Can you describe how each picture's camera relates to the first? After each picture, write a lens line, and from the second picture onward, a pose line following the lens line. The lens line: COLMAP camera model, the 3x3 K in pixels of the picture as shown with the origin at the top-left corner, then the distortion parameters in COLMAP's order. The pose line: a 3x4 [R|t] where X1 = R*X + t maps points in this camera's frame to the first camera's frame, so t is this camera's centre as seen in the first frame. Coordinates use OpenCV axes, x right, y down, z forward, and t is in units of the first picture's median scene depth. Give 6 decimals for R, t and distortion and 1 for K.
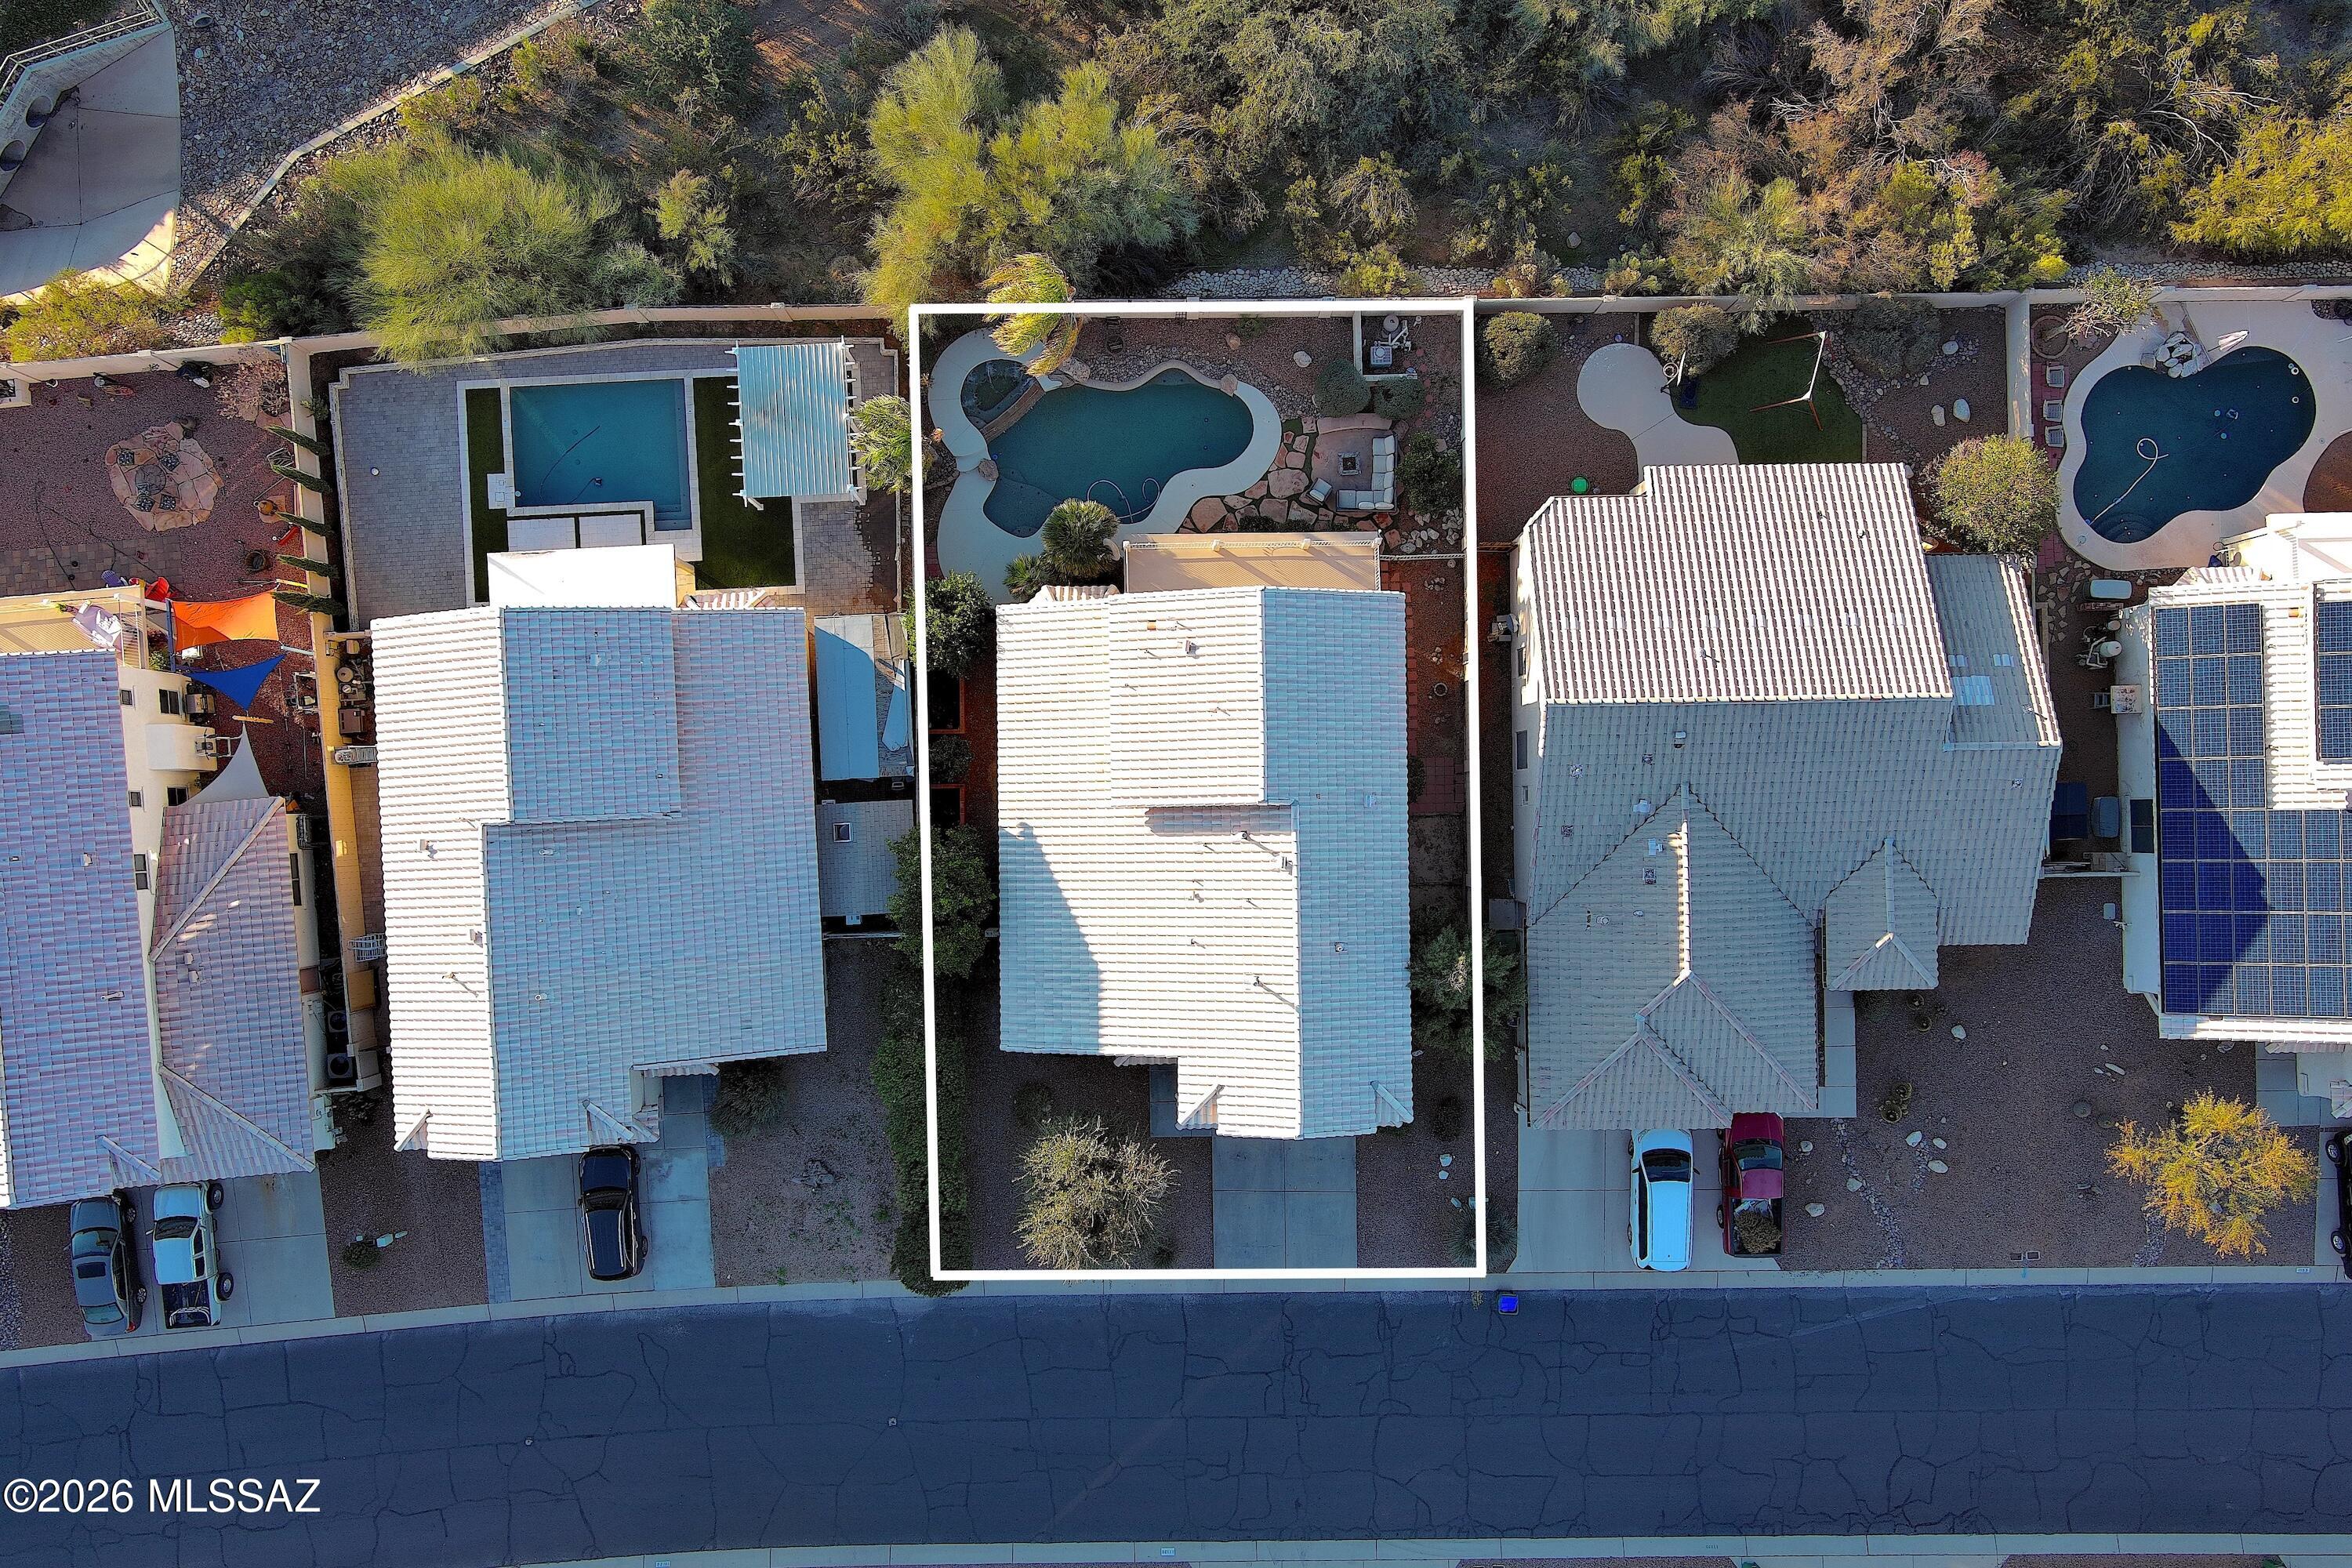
lens RADIAL K [[1816.3, 0, 1167.6], [0, 1816.3, 778.1], [0, 0, 1]] dist [0.012481, -0.012230]
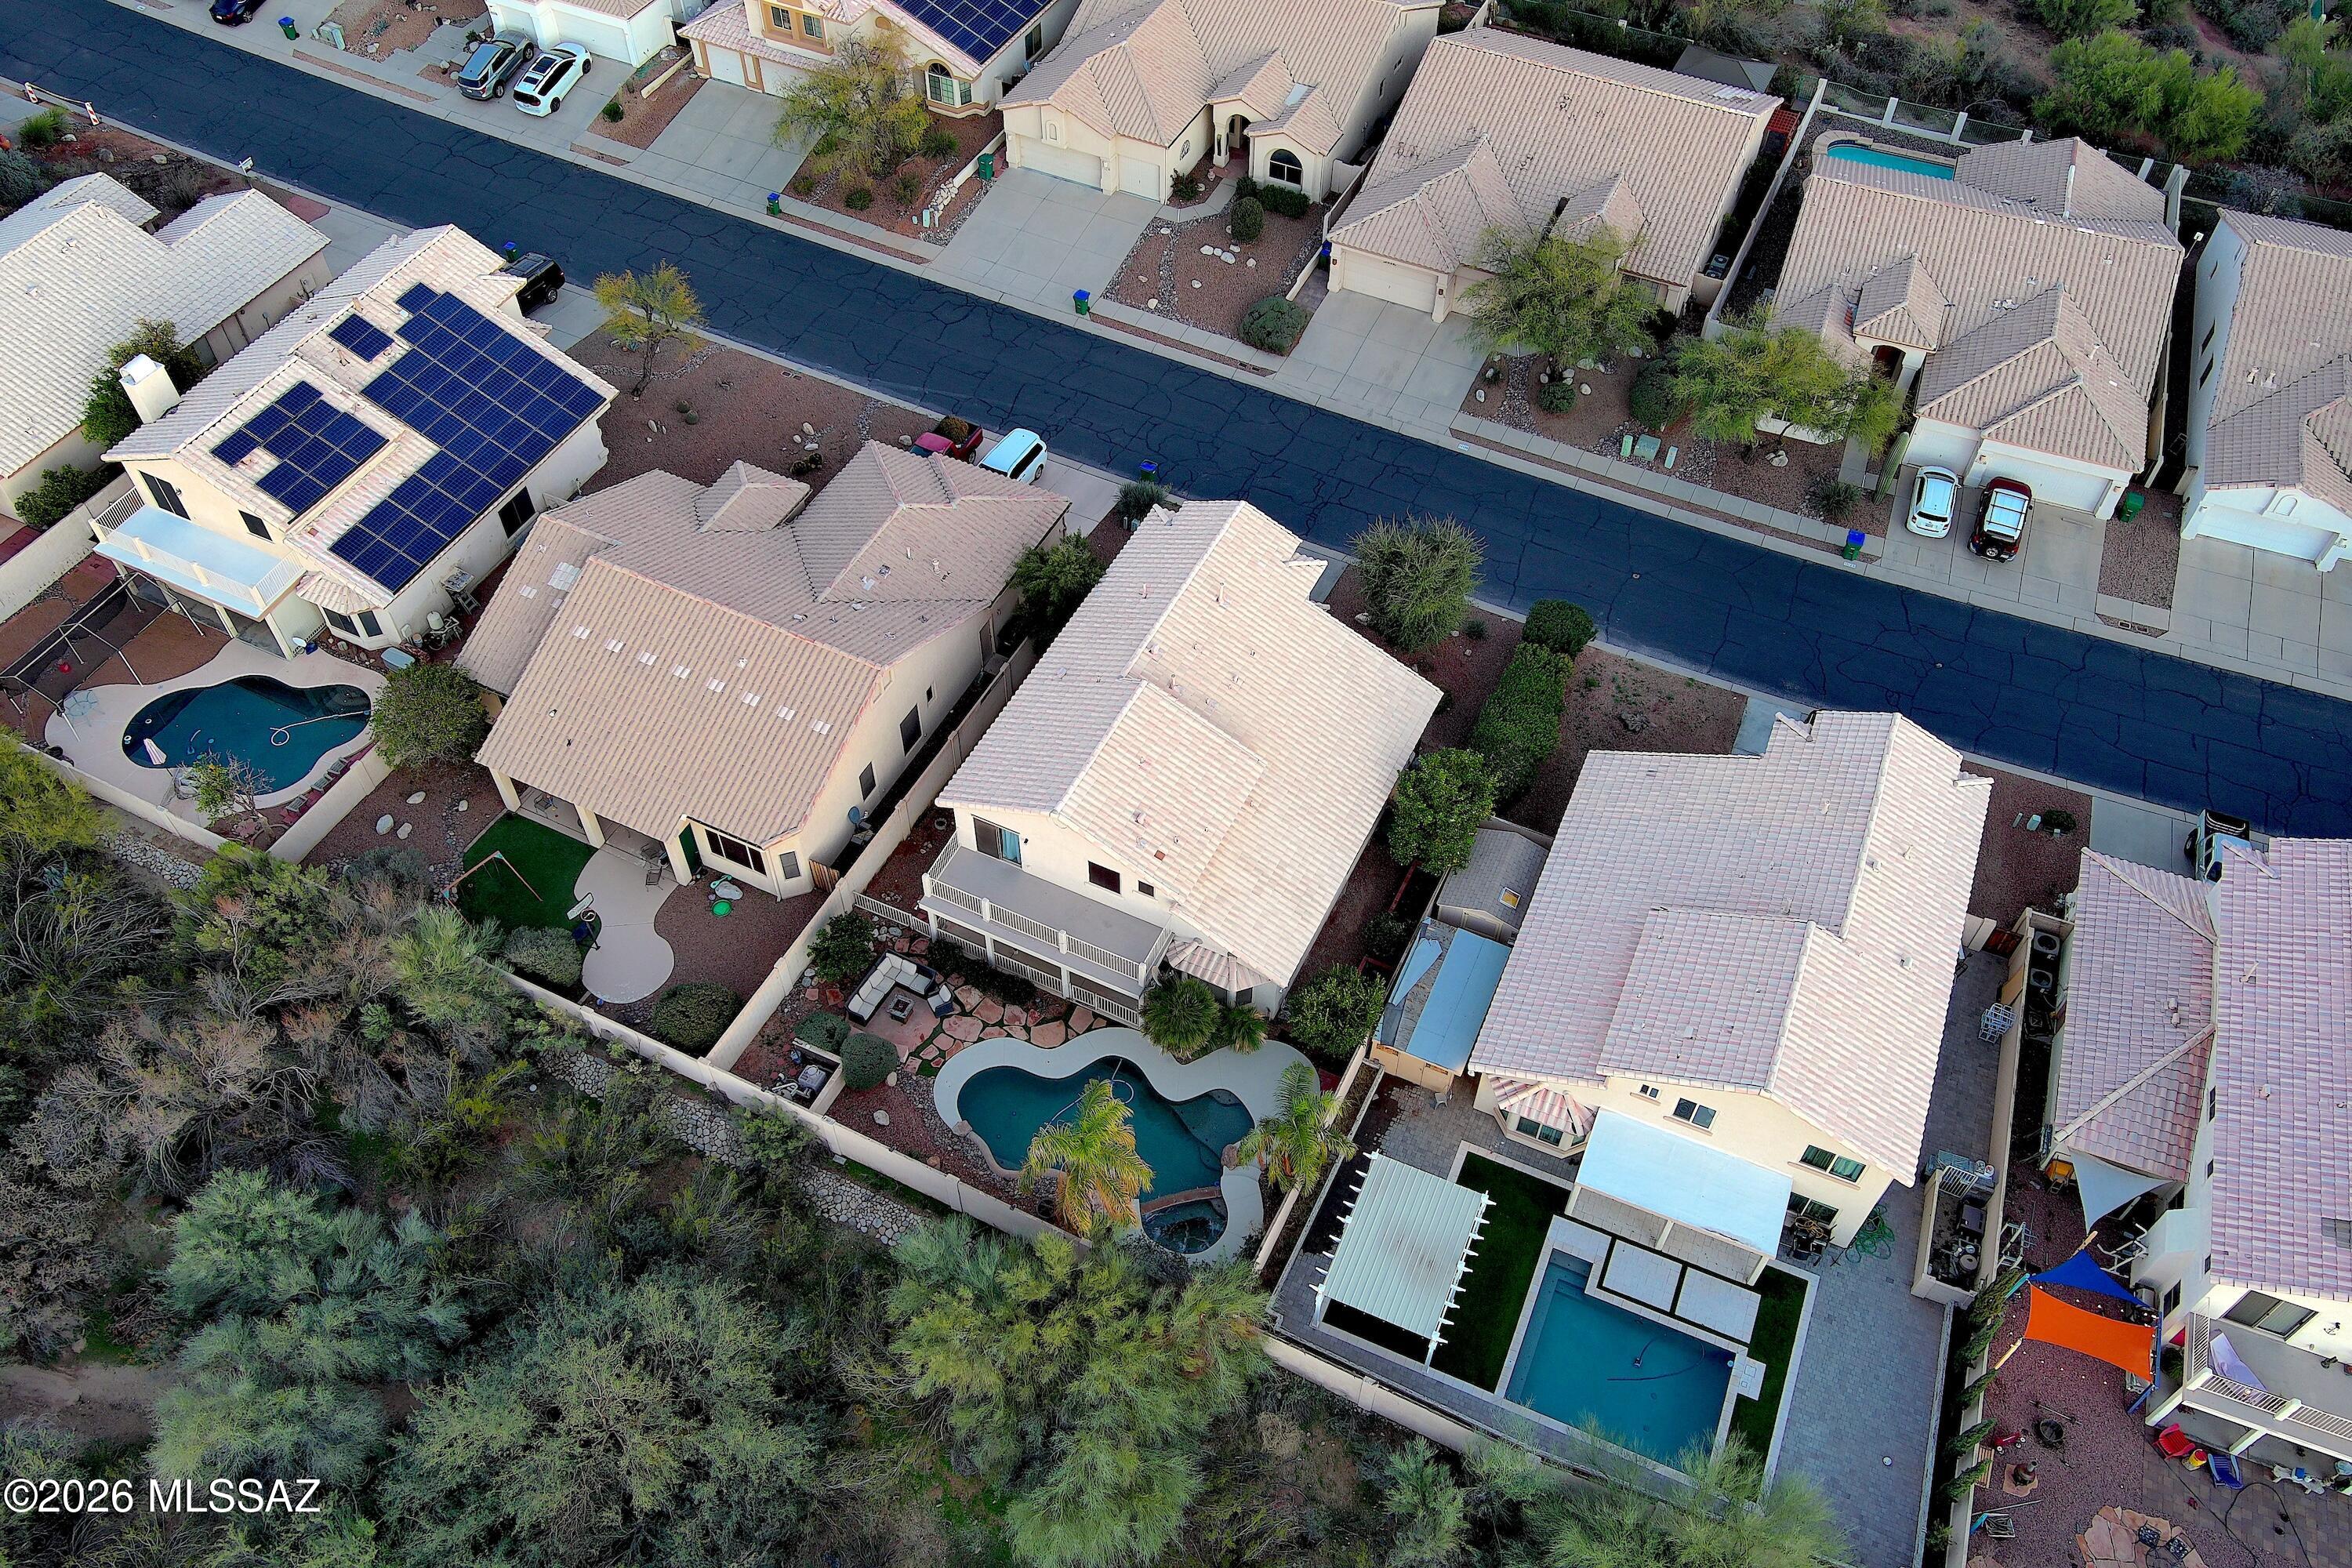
lens RADIAL K [[1816.3, 0, 1166.0], [0, 1816.3, 789.5], [0, 0, 1]] dist [0.012481, -0.012230]
pose [[-0.891214, -0.356932, 0.279888, -0.270671], [0.453155, -0.673828, 0.583615, -0.620702], [-0.019714, 0.646959, 0.762270, 0.167748]]
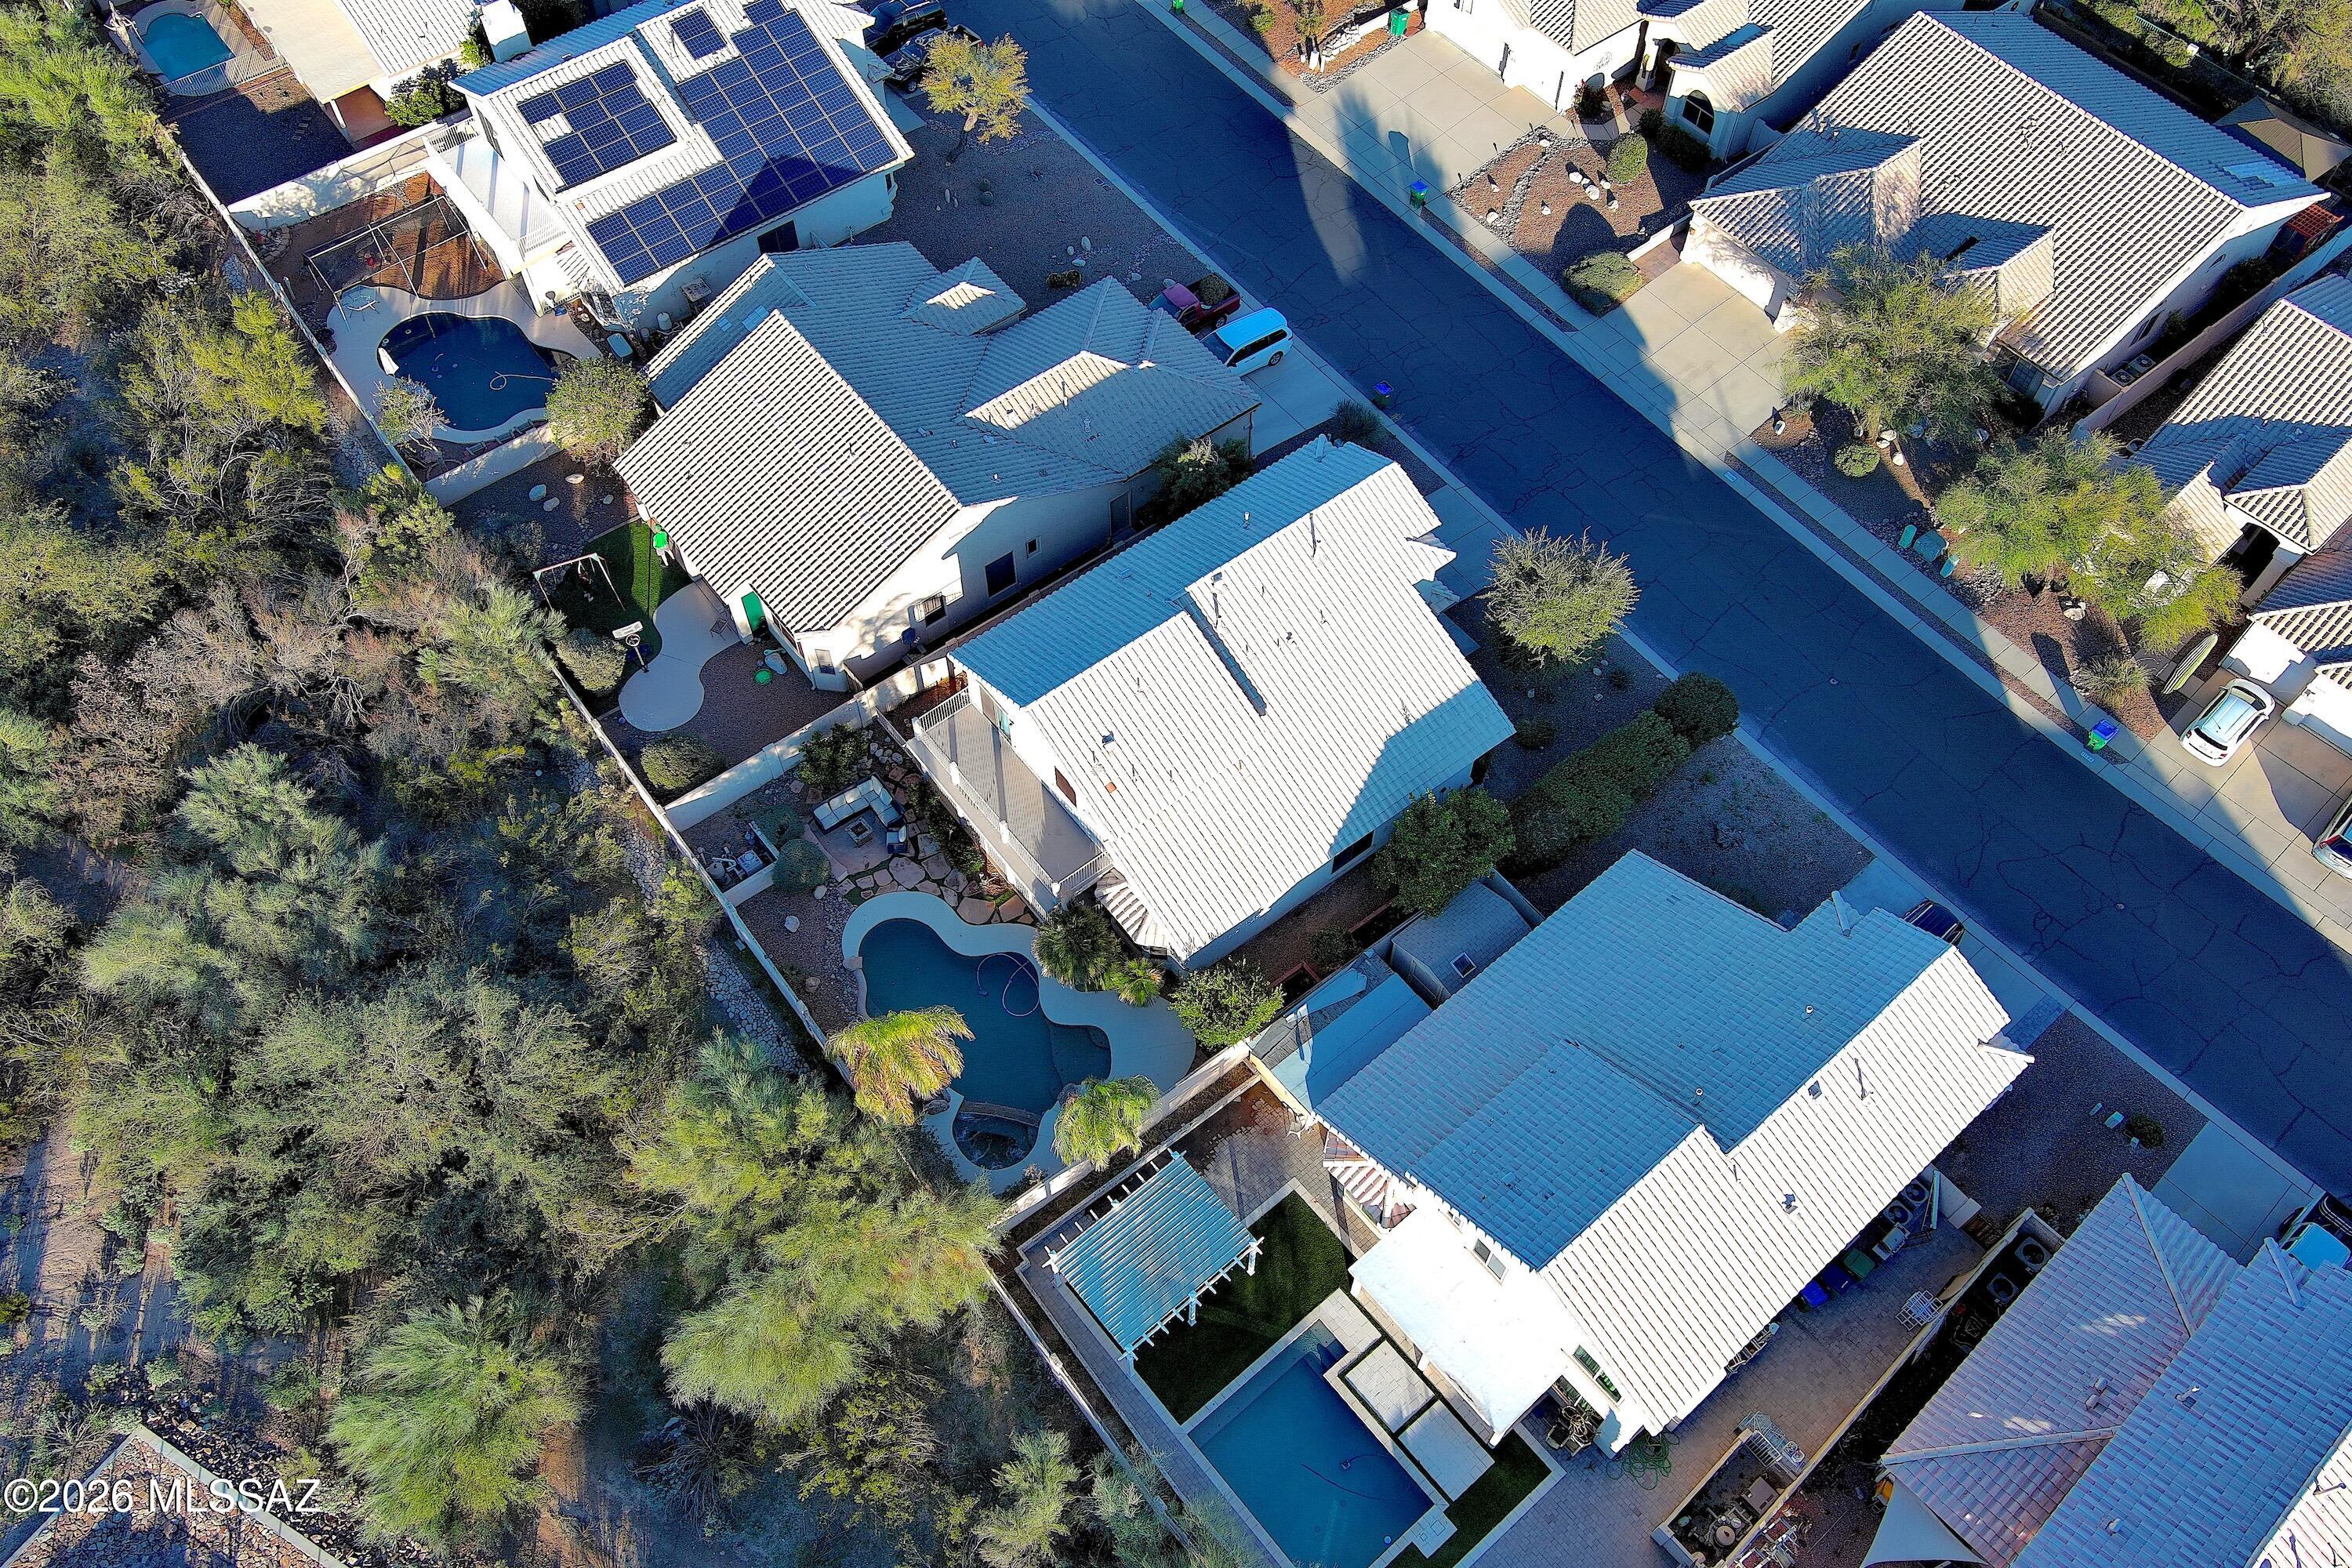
lens RADIAL K [[1816.3, 0, 1169.8], [0, 1816.3, 789.3], [0, 0, 1]] dist [0.012481, -0.012230]
pose [[-0.600927, -0.673865, 0.429876, -0.436400], [0.799004, -0.491702, 0.346152, -0.383504], [-0.021888, 0.551485, 0.833898, 0.138635]]
